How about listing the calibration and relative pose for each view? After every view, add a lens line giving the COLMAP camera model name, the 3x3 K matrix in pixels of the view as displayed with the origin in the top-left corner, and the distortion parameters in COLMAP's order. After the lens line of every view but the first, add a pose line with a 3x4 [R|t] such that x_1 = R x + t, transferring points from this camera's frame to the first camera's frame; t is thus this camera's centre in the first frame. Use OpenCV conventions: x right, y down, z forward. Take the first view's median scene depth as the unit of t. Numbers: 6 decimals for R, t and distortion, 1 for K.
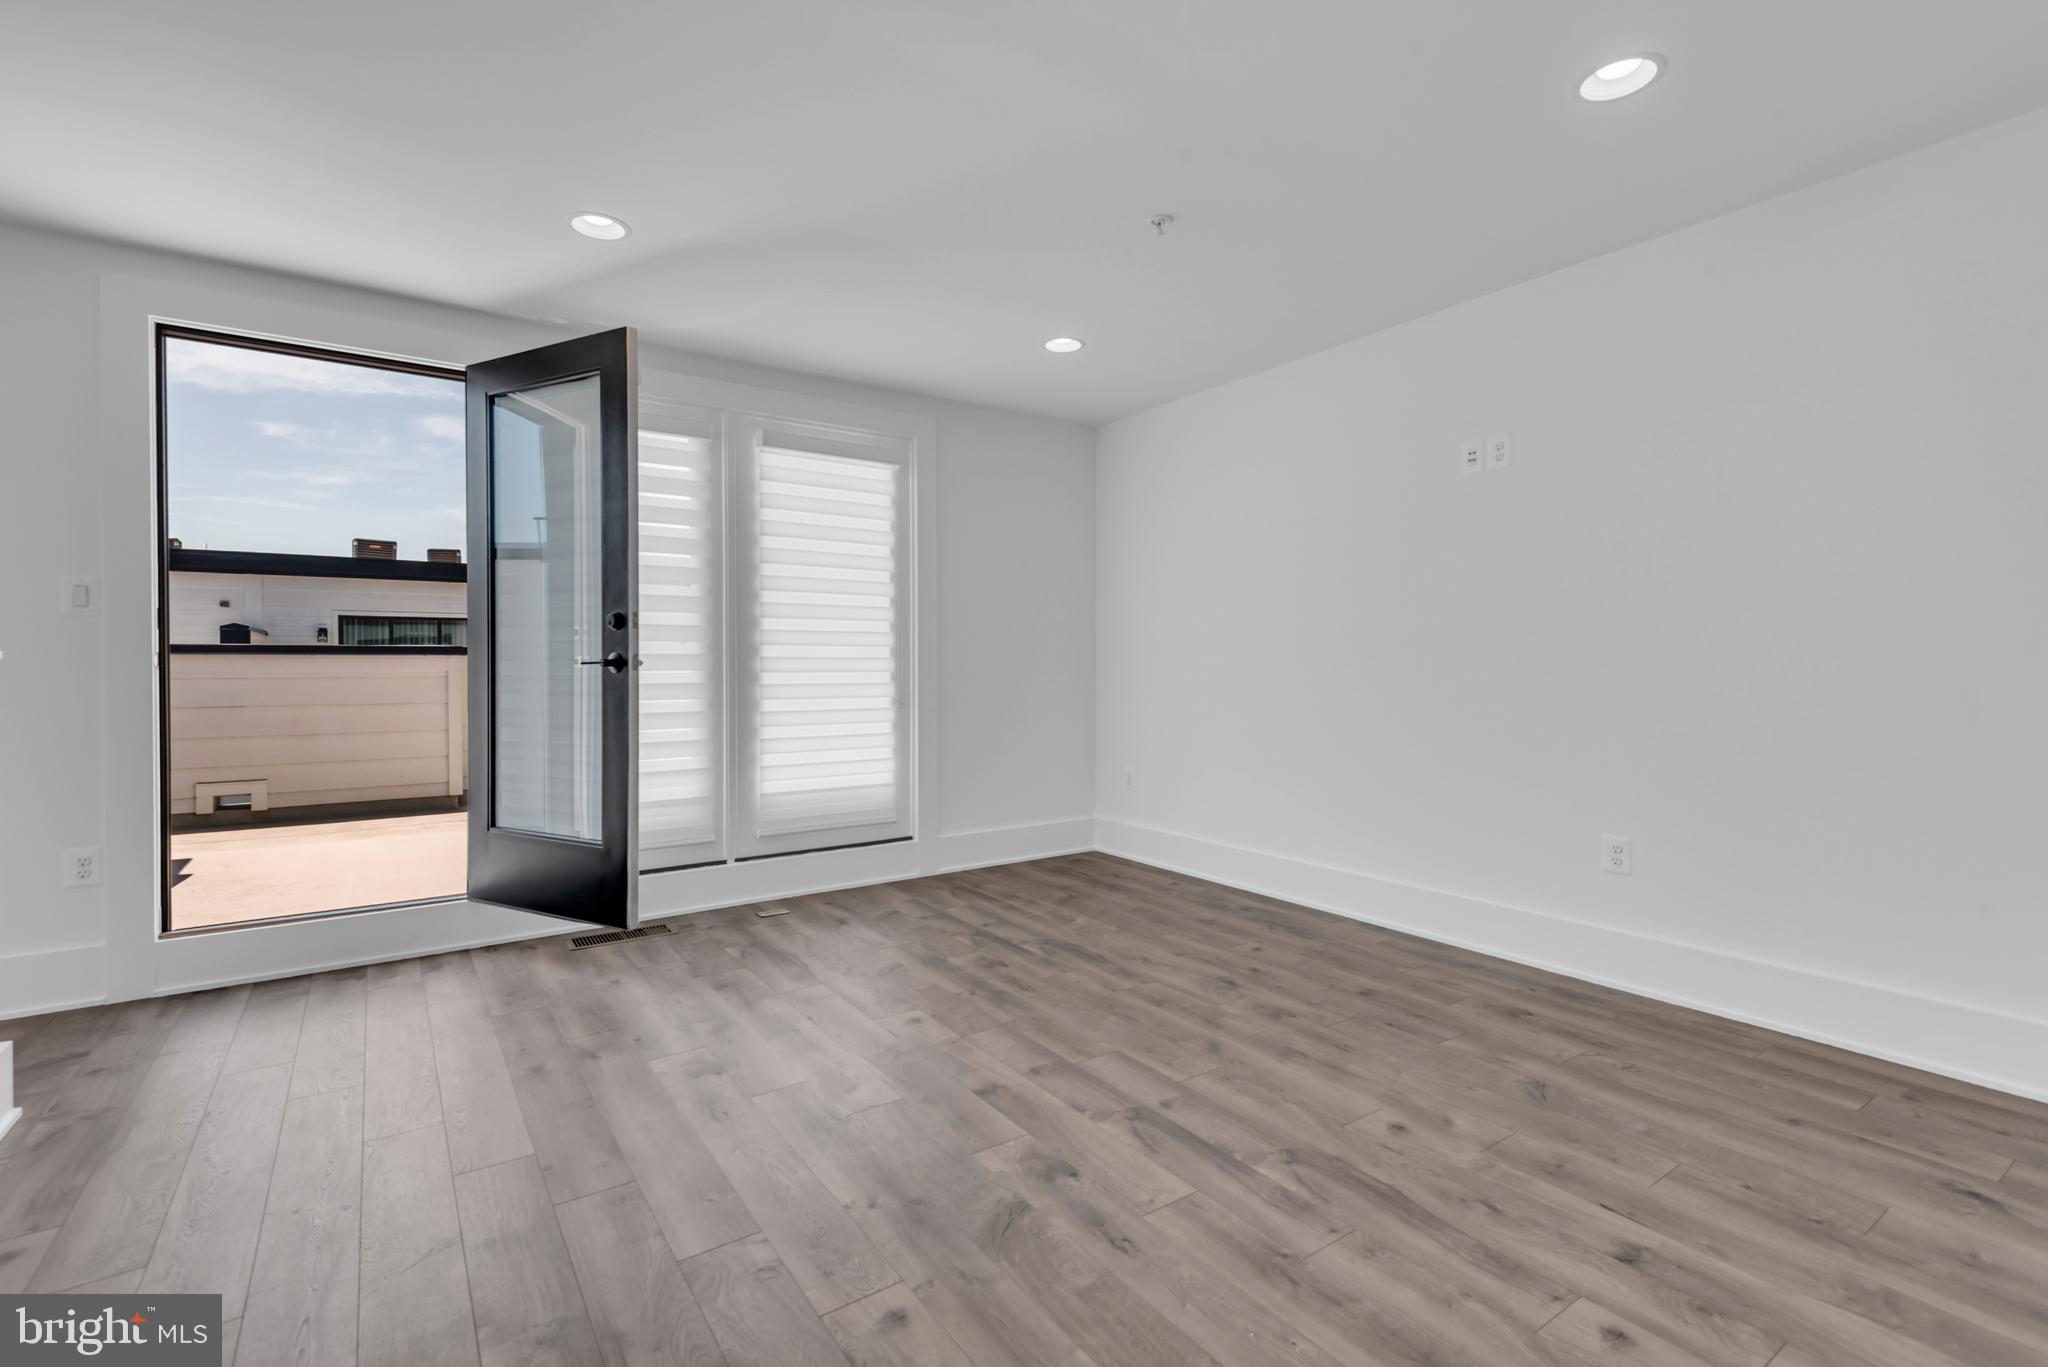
lens RADIAL K [[911.7, 0, 1017.7], [0, 911.7, 671.6], [0, 0, 1]] dist [0.026843, -0.007148]
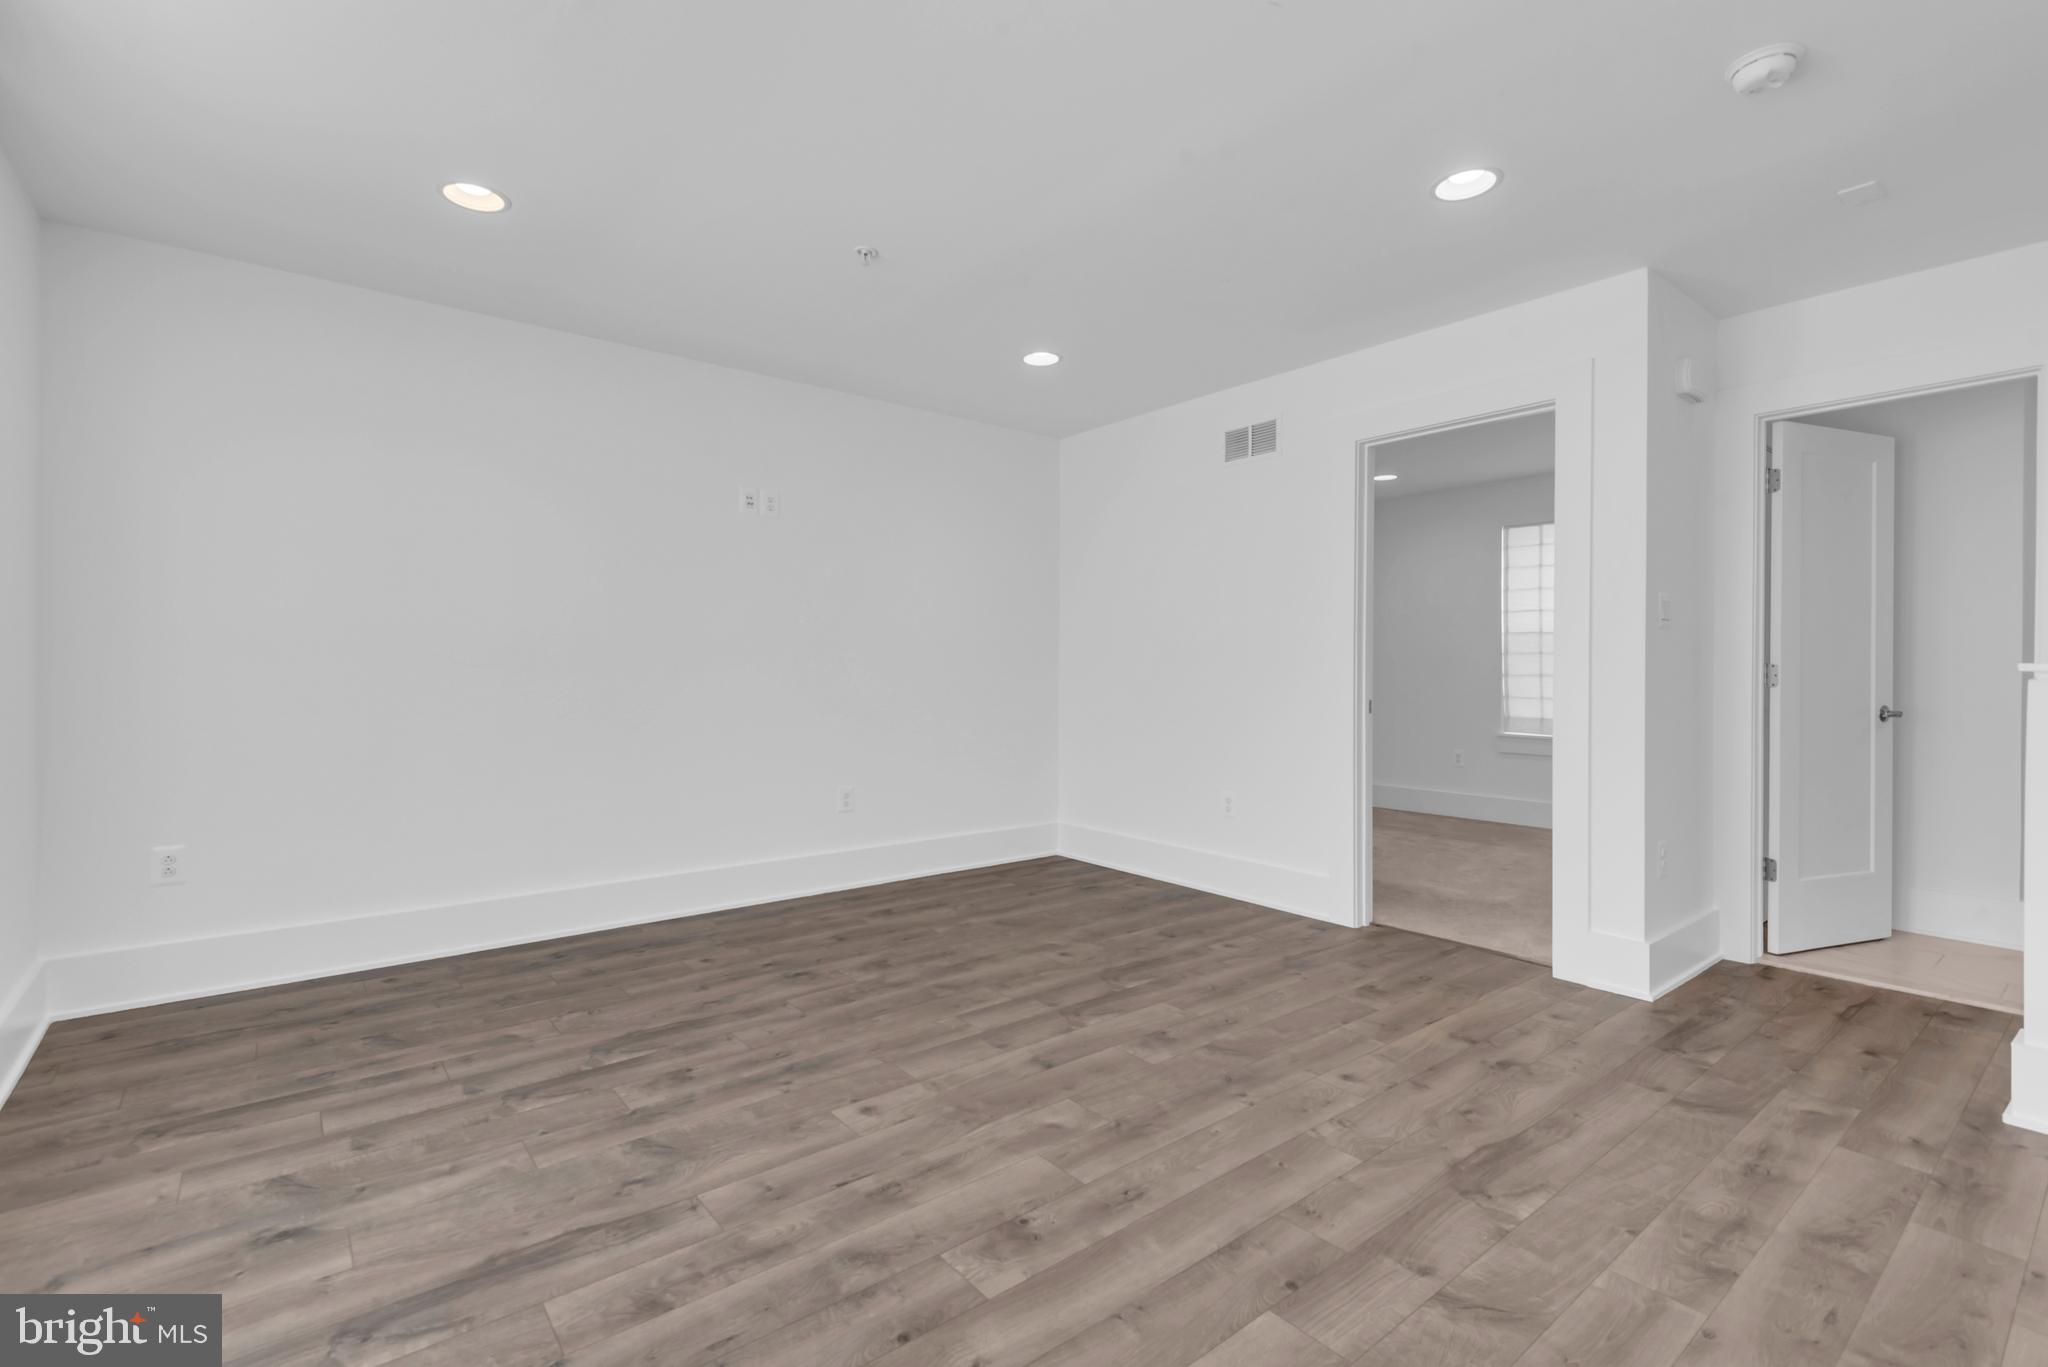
lens RADIAL K [[887.4, 0, 1024.0], [0, 887.4, 683.5], [0, 0, 1]] dist [0.026819, -0.011725]
pose [[-0.045541, -0.018110, 0.998798, -0.861211], [0.008850, 0.999789, 0.018531, -0.012963], [-0.998923, 0.009684, -0.045371, 0.846080]]
